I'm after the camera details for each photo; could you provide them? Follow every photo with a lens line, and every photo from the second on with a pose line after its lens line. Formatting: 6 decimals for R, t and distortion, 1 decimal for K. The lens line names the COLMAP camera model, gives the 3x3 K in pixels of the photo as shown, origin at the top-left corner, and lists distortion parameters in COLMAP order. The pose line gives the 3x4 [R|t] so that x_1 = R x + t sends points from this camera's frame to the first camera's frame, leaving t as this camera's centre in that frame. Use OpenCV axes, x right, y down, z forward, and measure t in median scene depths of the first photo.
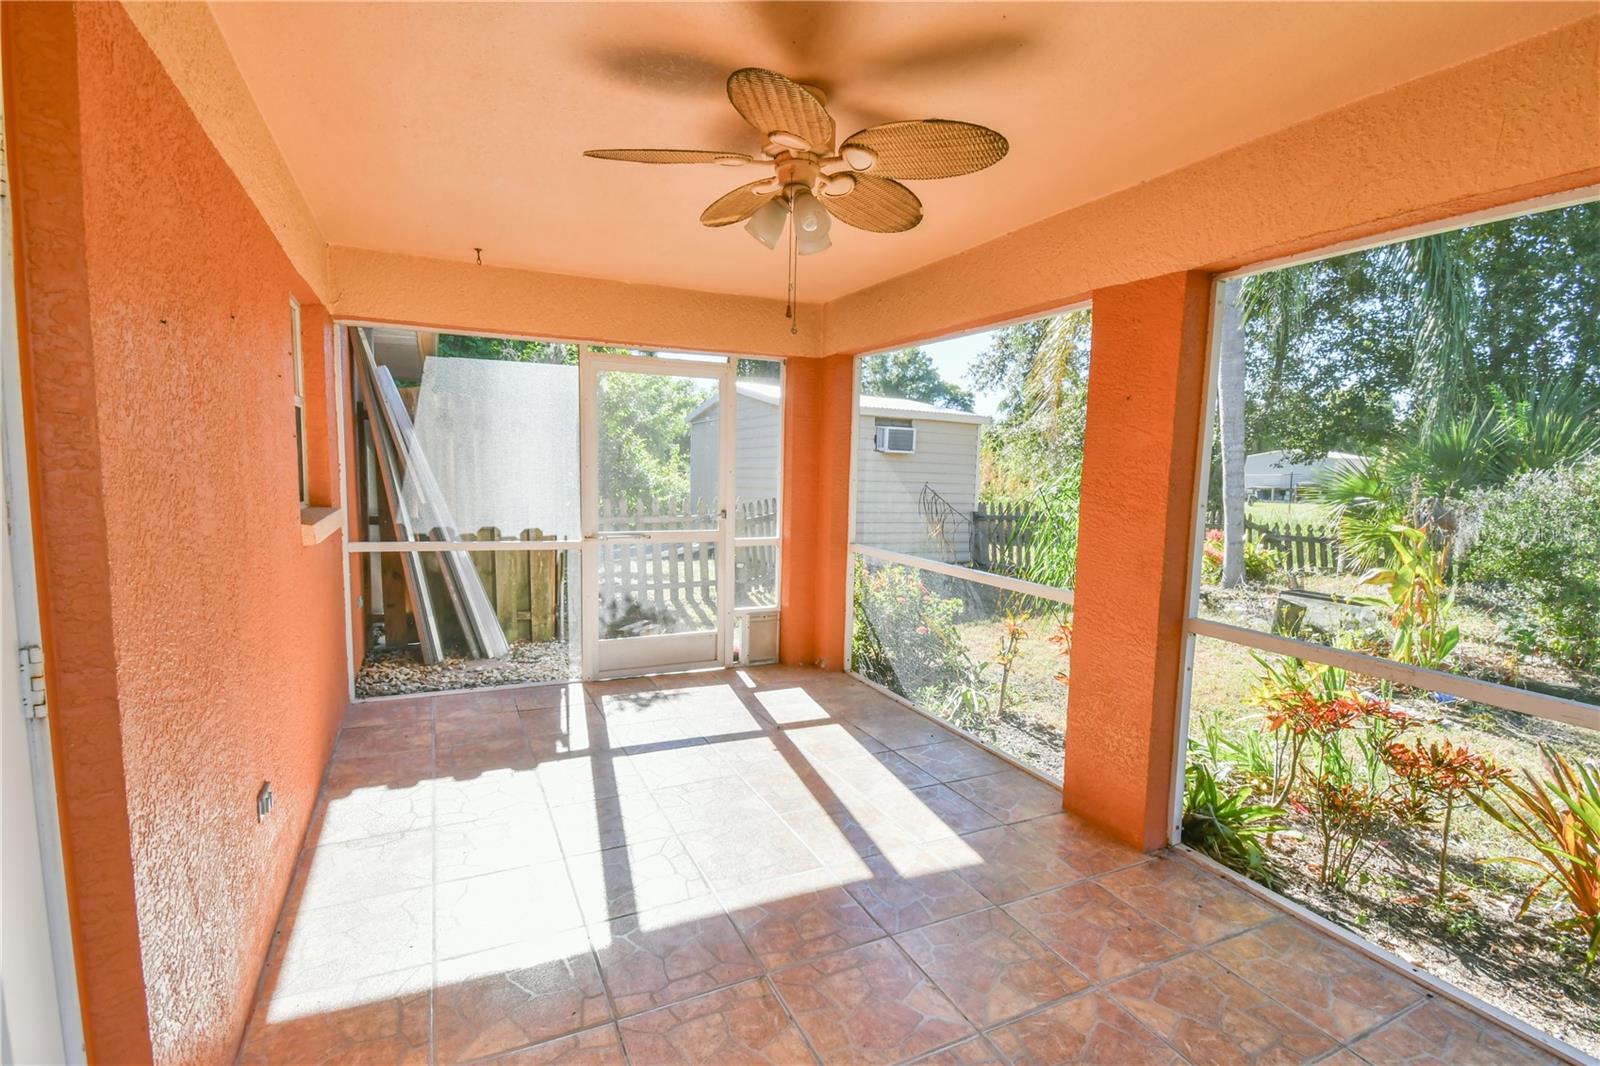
lens RADIAL K [[736.3, 0, 792.9], [0, 736.3, 539.6], [0, 0, 1]] dist [0.014793, -0.013325]
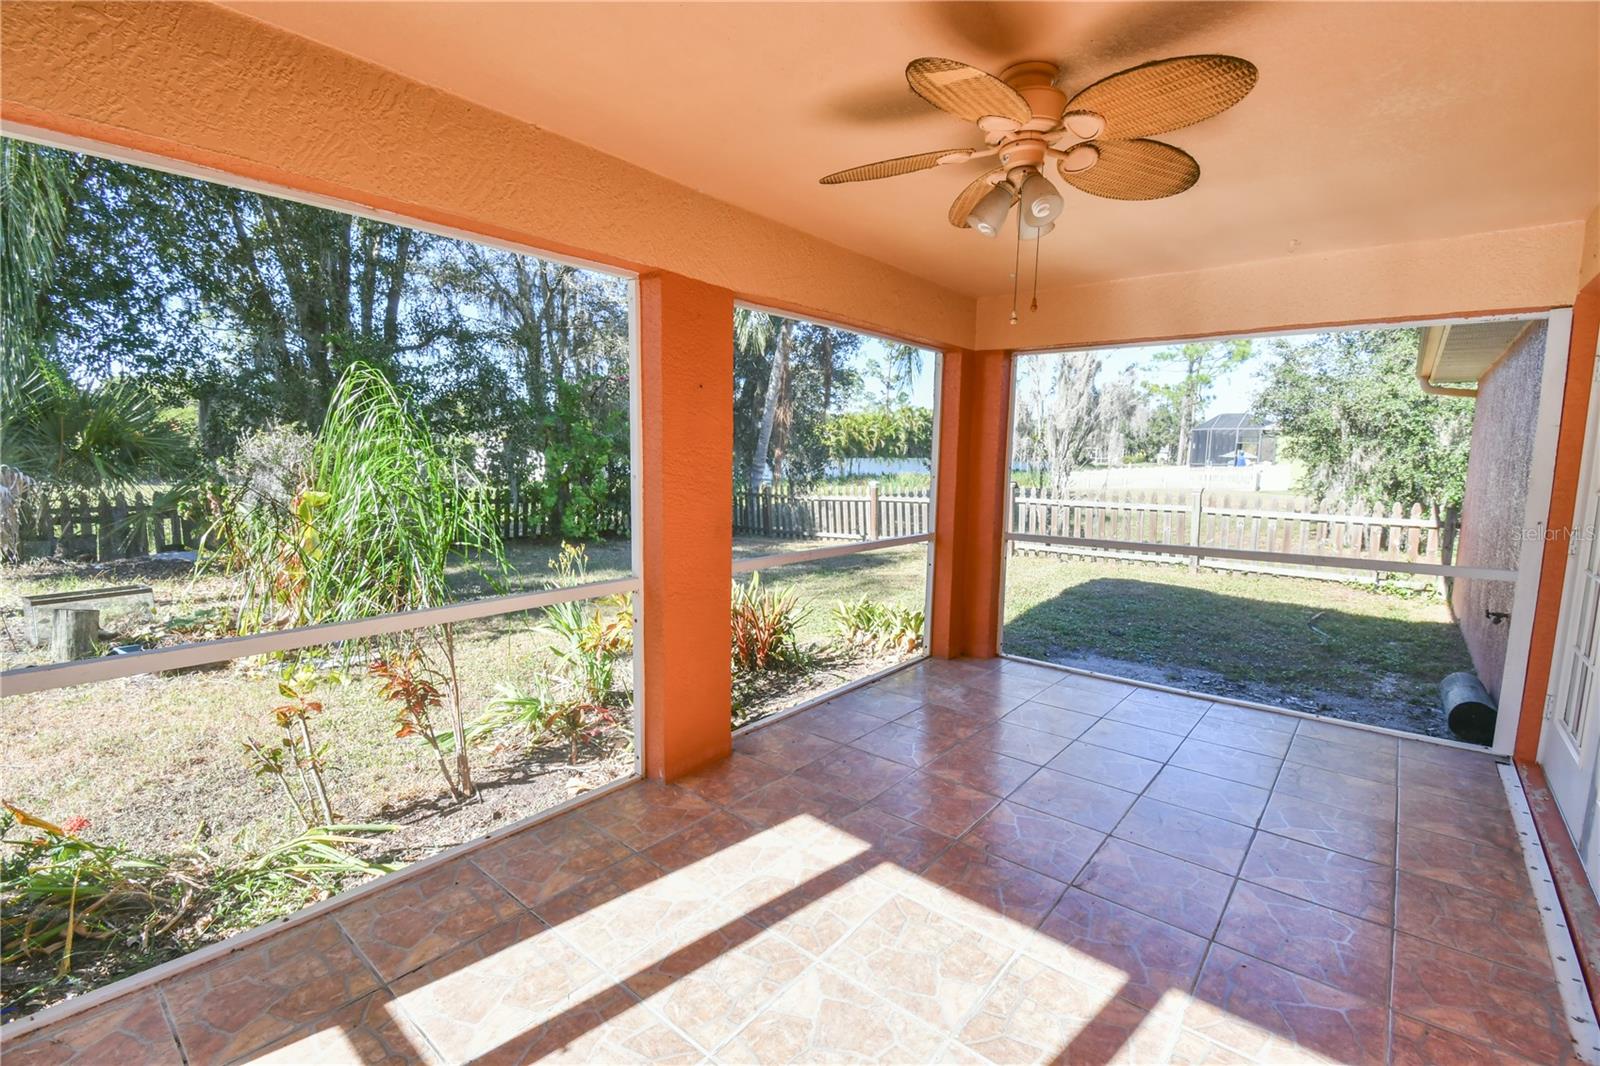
lens RADIAL K [[736.3, 0, 789.0], [0, 736.3, 529.8], [0, 0, 1]] dist [0.014793, -0.013325]
pose [[-0.428586, -0.131577, 0.893869, -0.668536], [0.064264, 0.982394, 0.175421, -0.174035], [-0.901212, 0.132626, -0.412585, 1.455595]]
